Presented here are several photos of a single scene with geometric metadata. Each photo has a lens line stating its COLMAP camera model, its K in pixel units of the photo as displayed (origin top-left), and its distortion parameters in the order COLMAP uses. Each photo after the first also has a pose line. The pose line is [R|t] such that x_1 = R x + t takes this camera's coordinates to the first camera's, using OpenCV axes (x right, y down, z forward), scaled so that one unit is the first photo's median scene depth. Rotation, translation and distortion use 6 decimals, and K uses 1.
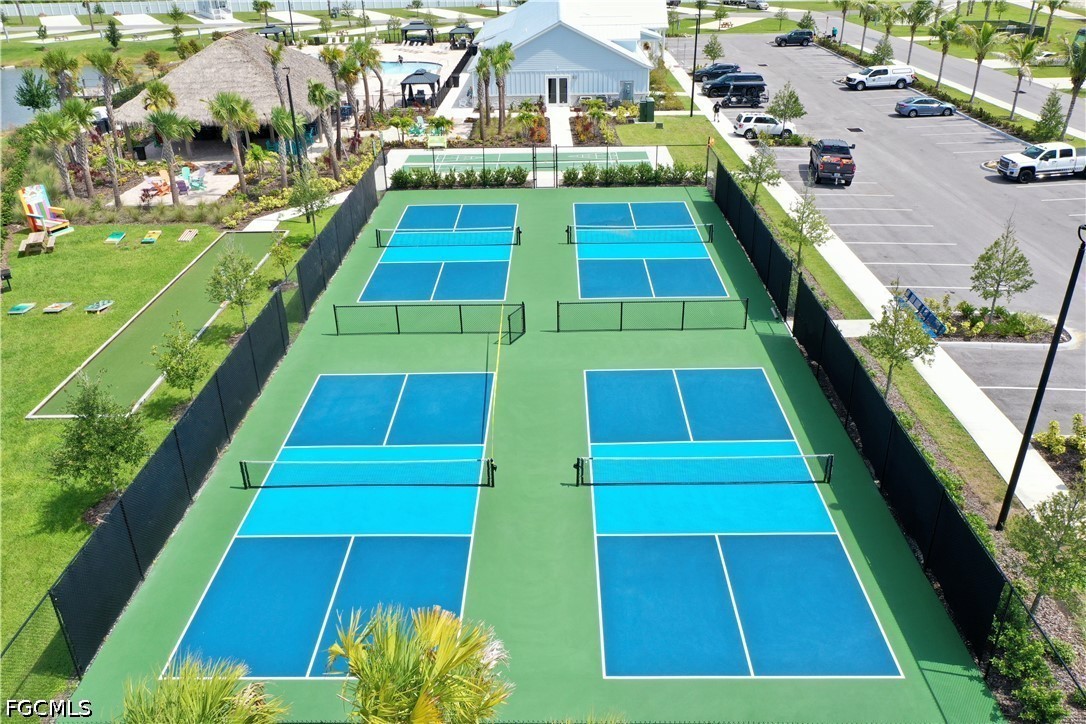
lens RADIAL K [[858.5, 0, 540.6], [0, 858.5, 364.8], [0, 0, 1]] dist [-0.003453, -0.000894]
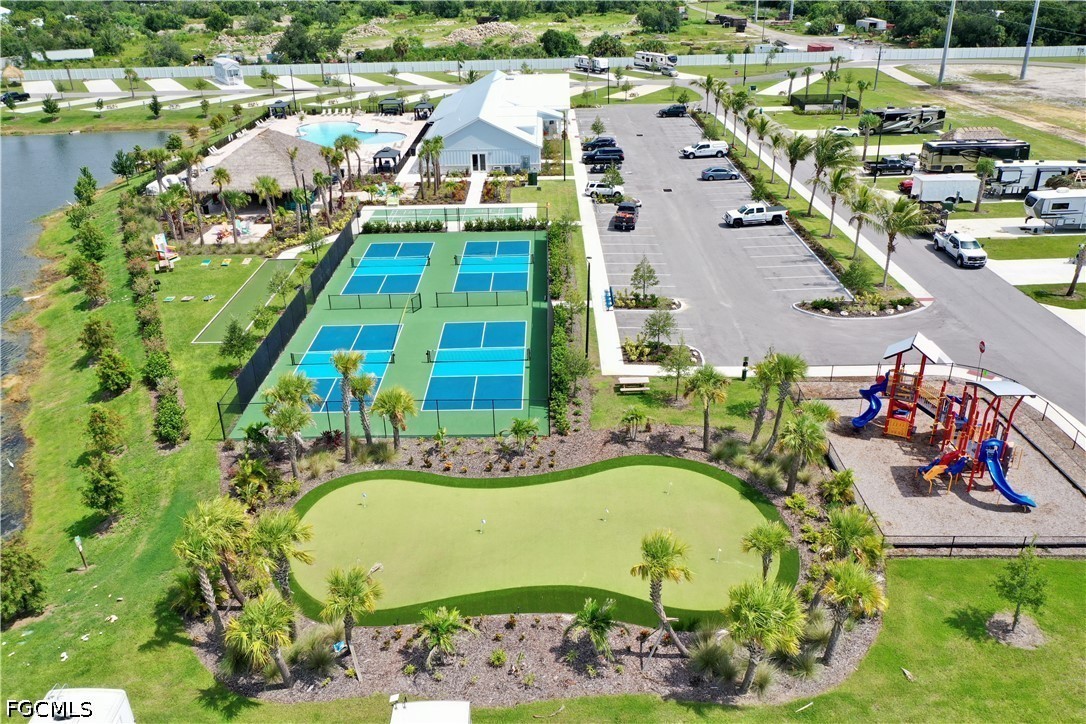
lens RADIAL K [[858.5, 0, 543.2], [0, 858.5, 363.4], [0, 0, 1]] dist [-0.003453, -0.000894]
pose [[0.999905, -0.006627, 0.012081, 0.158346], [0.006950, 0.999614, -0.026888, 0.097975], [-0.011898, 0.026970, 0.999565, -0.677037]]
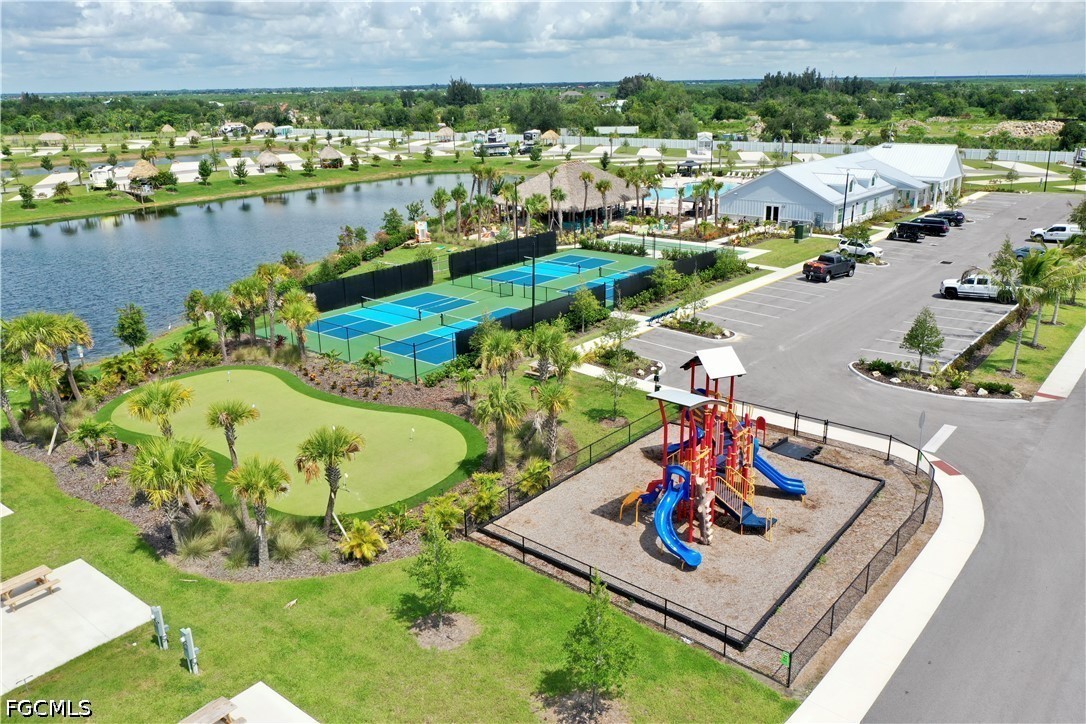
lens RADIAL K [[858.5, 0, 547.4], [0, 858.5, 362.8], [0, 0, 1]] dist [-0.003453, -0.000894]
pose [[0.781350, 0.199119, -0.591476, 0.889360], [-0.282989, 0.957744, -0.051412, 0.138127], [0.556245, 0.207553, 0.804682, -0.441205]]
